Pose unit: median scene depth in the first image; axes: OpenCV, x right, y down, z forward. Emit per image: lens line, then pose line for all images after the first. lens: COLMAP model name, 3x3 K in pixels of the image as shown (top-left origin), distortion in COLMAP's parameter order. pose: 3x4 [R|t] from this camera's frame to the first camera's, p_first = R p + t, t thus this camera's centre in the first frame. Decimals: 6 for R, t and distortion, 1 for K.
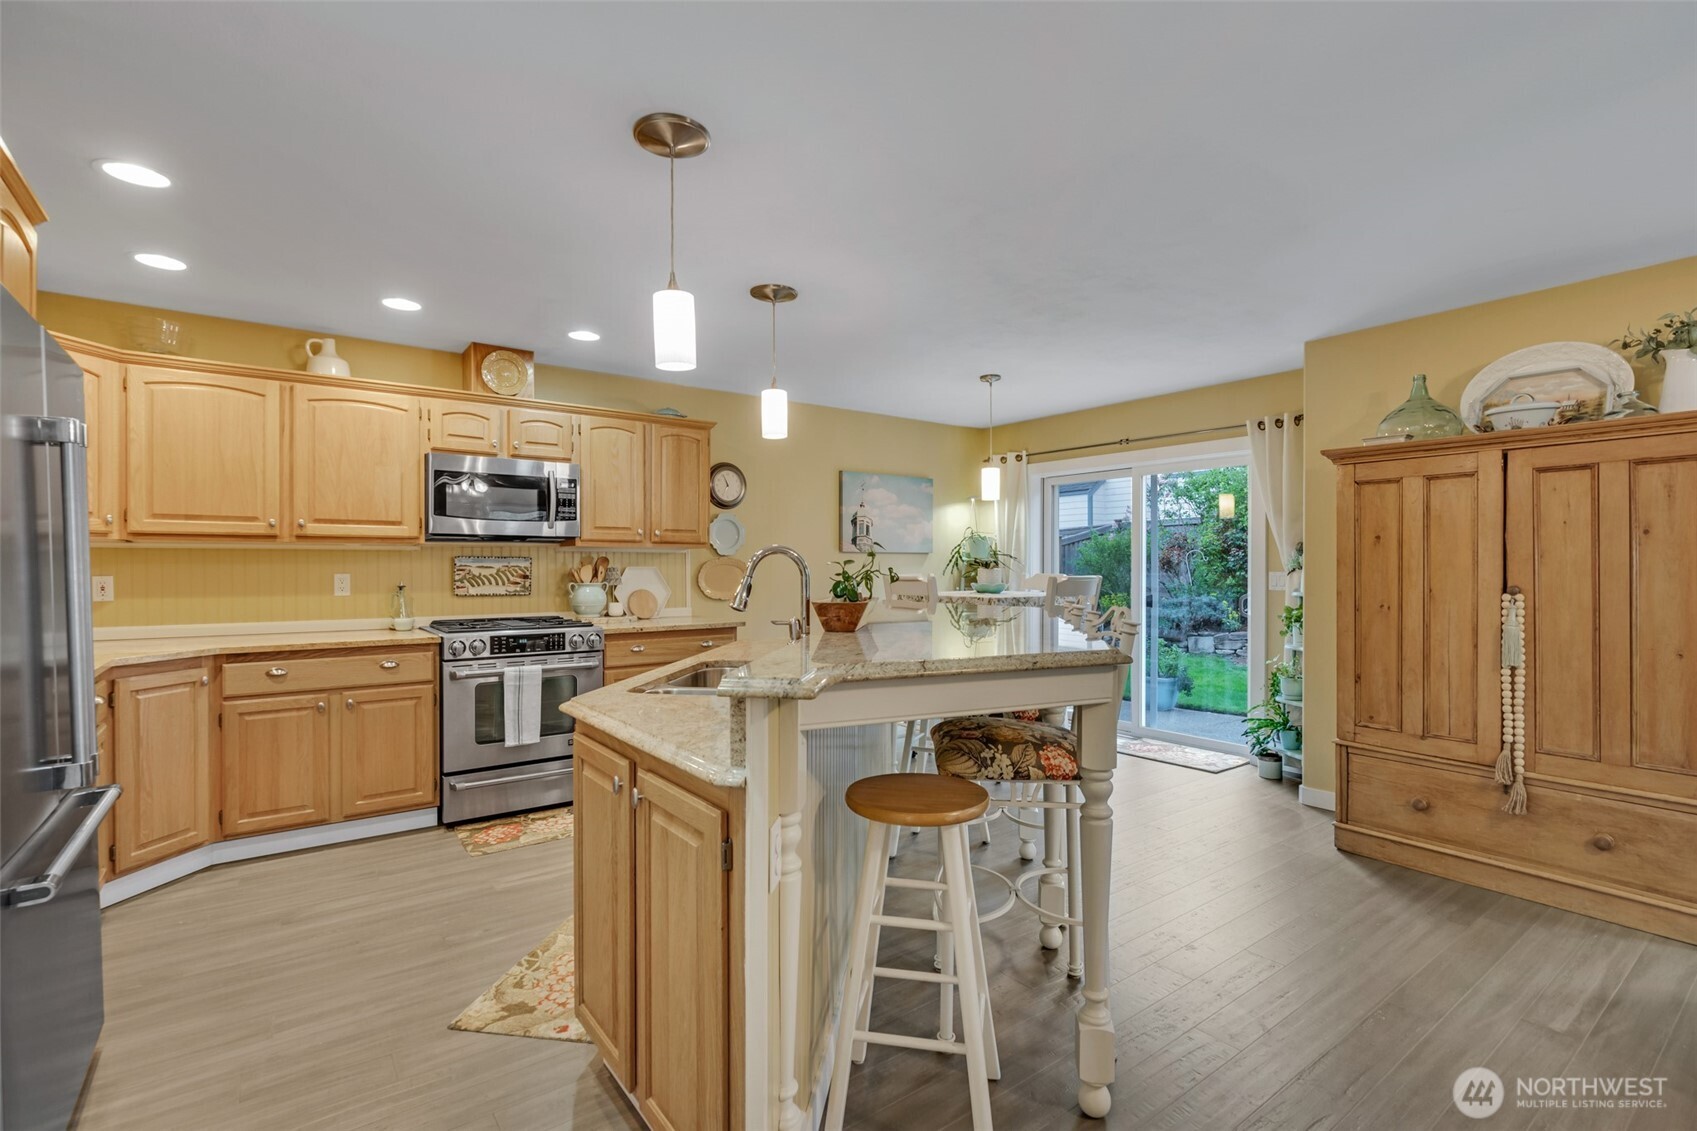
lens RADIAL K [[782.7, 0, 848.5], [0, 782.7, 565.5], [0, 0, 1]] dist [-0.001161, 0.000738]
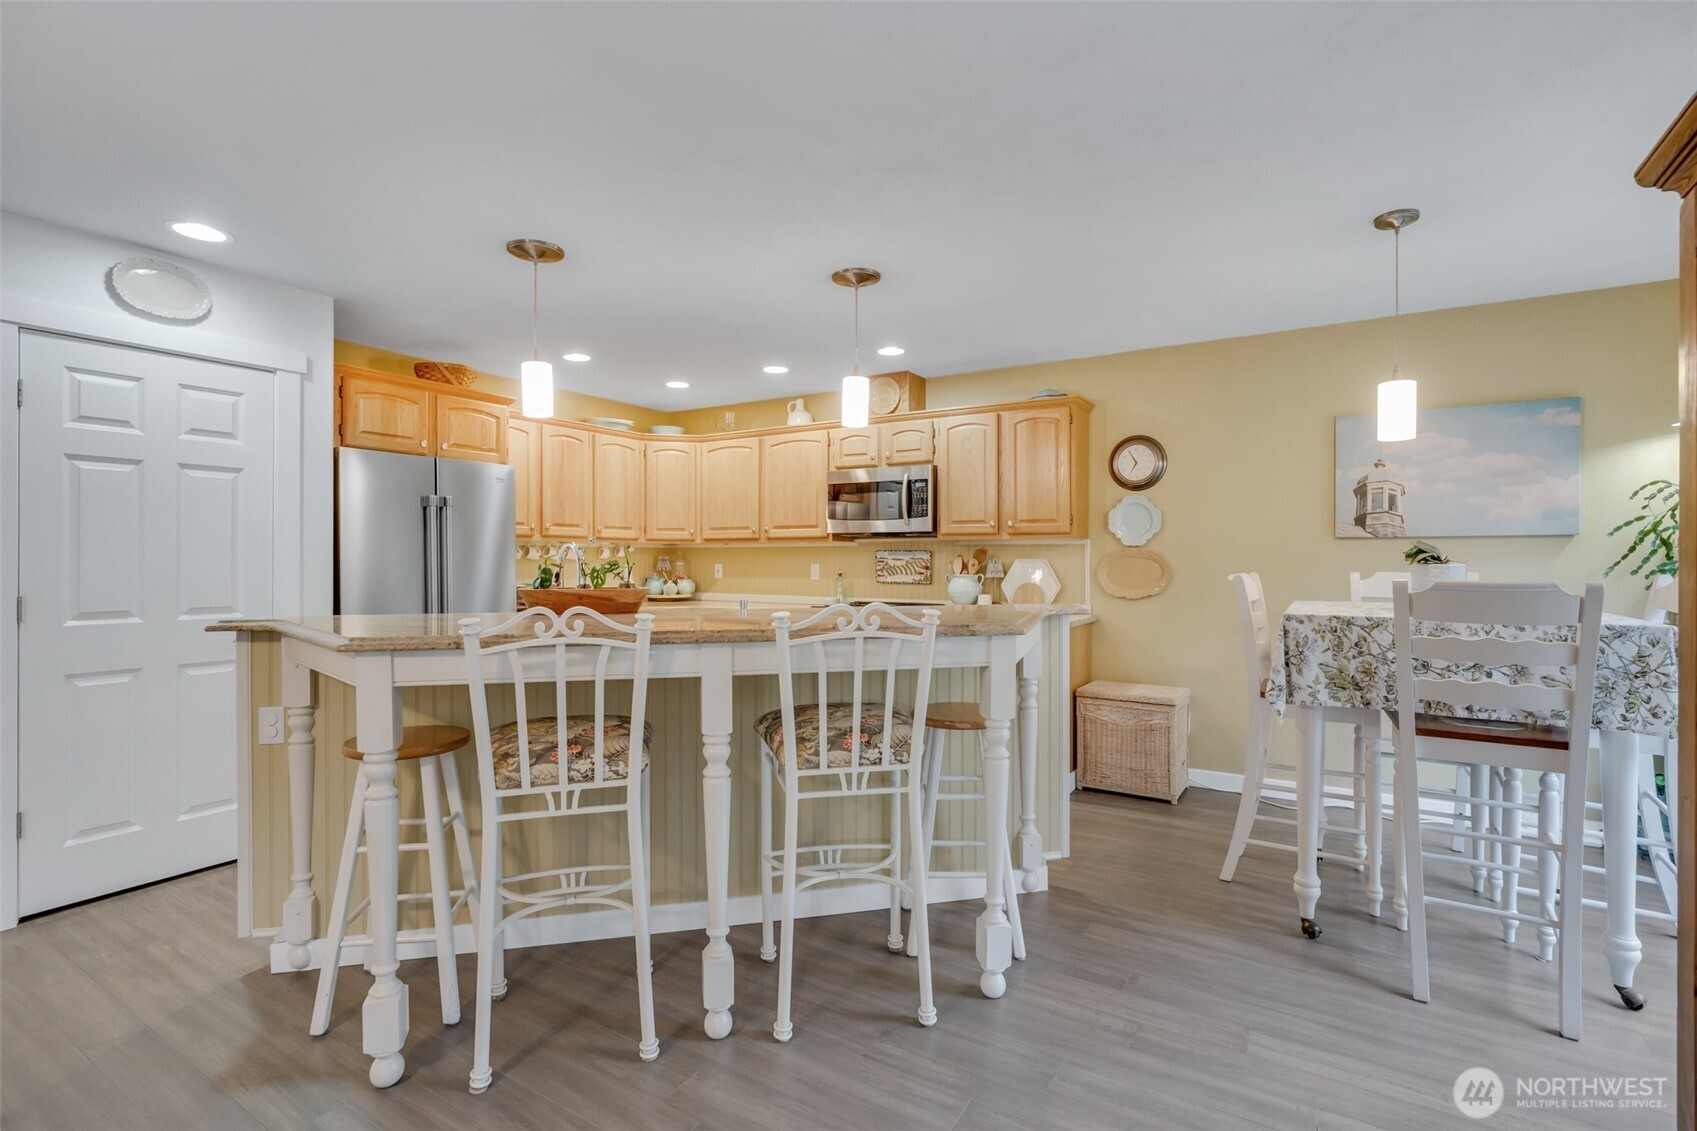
lens RADIAL K [[772.2, 0, 849.6], [0, 772.2, 559.5], [0, 0, 1]] dist [-0.000328, 0.000224]
pose [[0.369696, 0.002880, -0.929148, 0.597209], [-0.000425, 0.999996, 0.002930, -0.000950], [0.929153, -0.000688, 0.369696, 0.491738]]
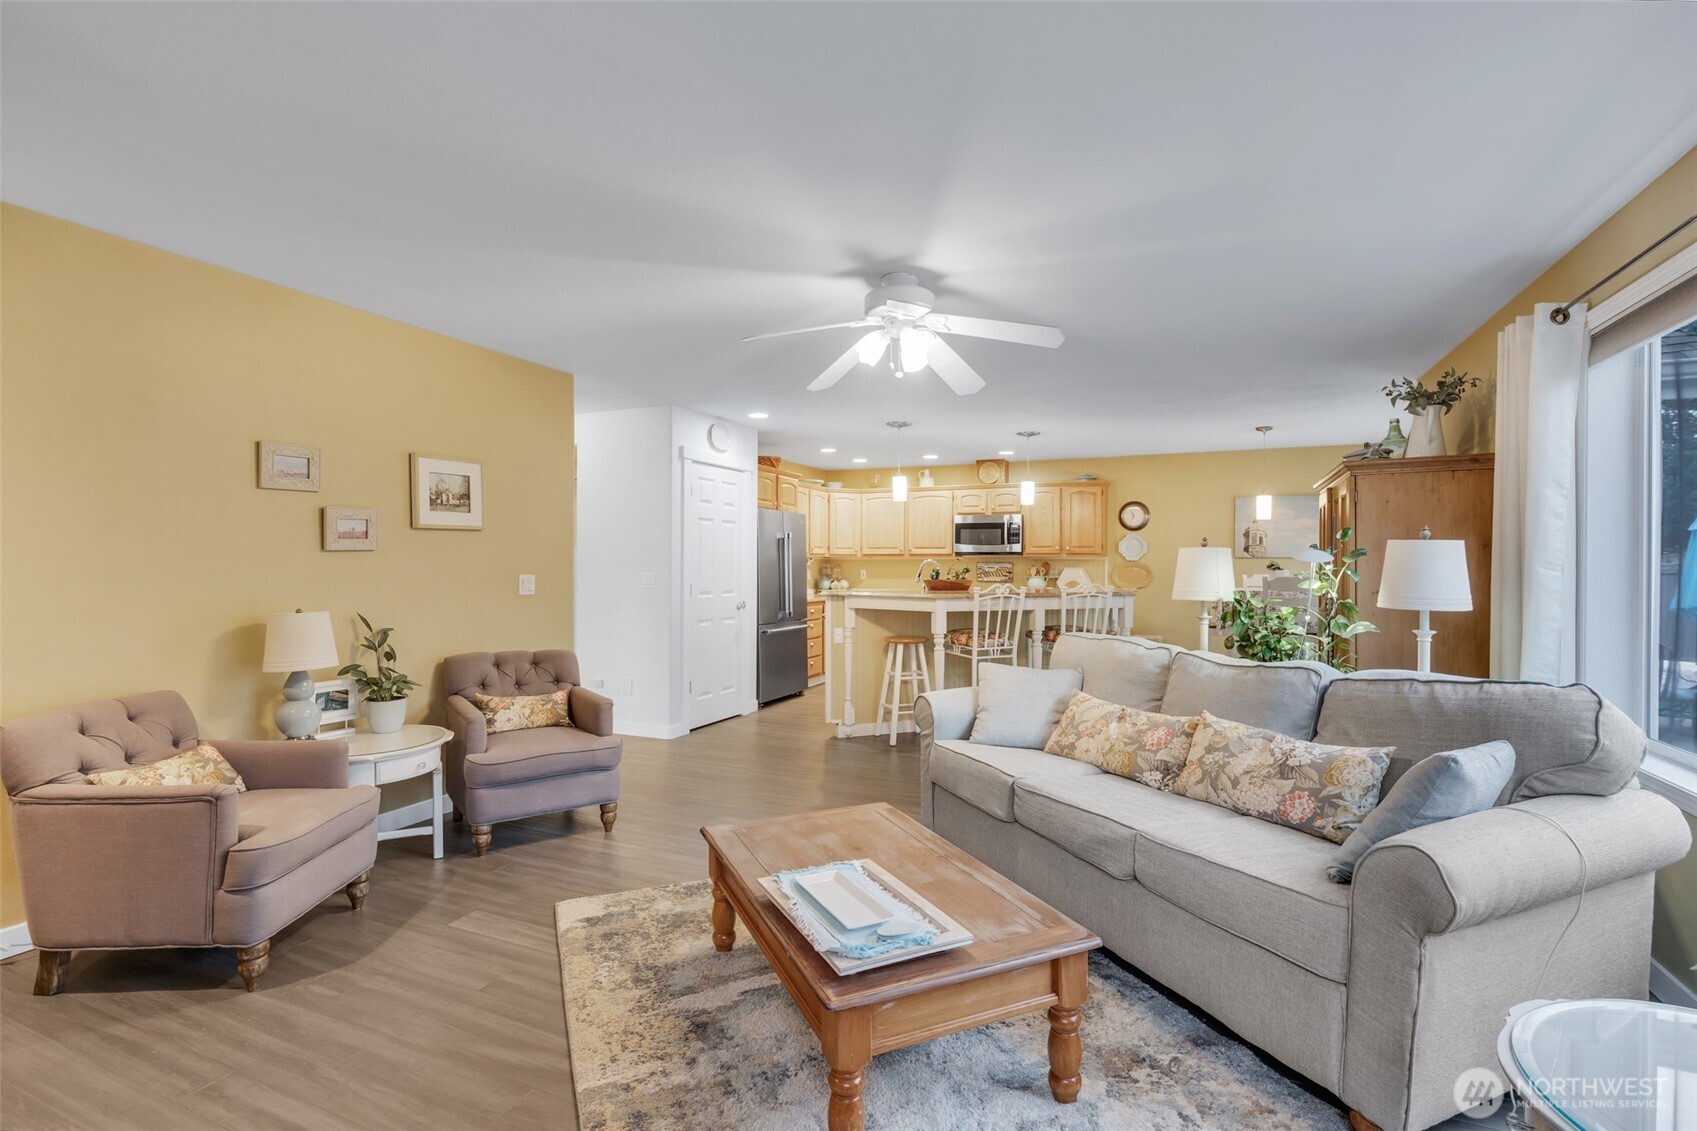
lens RADIAL K [[782.7, 0, 848.5], [0, 782.7, 565.5], [0, 0, 1]] dist [-0.001161, 0.000738]
pose [[0.491182, 0.002664, -0.871053, 1.105430], [-0.003126, 0.999994, 0.001296, -0.004268], [0.871051, 0.002087, 0.491187, -0.310714]]
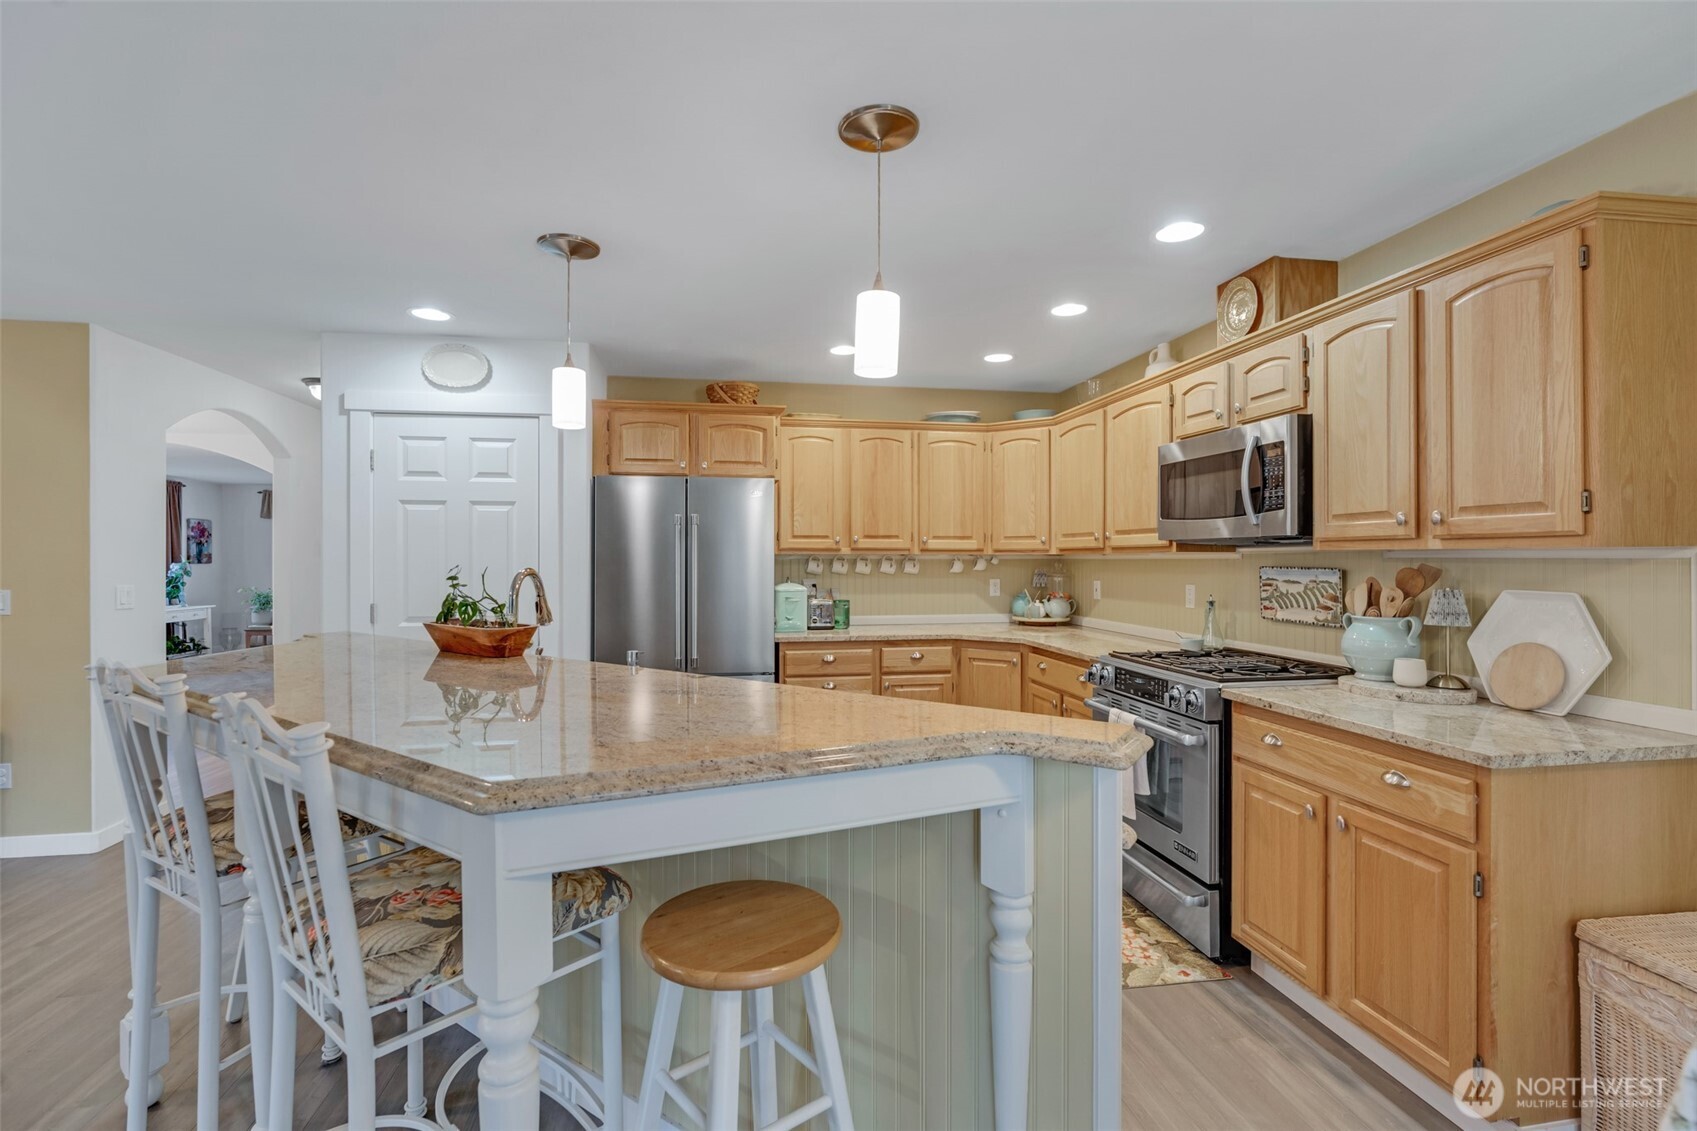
lens RADIAL K [[772.2, 0, 849.6], [0, 772.2, 559.5], [0, 0, 1]] dist [-0.000328, 0.000224]
pose [[-0.451537, 0.001838, -0.892250, 0.328269], [0.000537, 0.999998, 0.001789, -0.019248], [0.892252, 0.000328, -0.451537, 0.949634]]
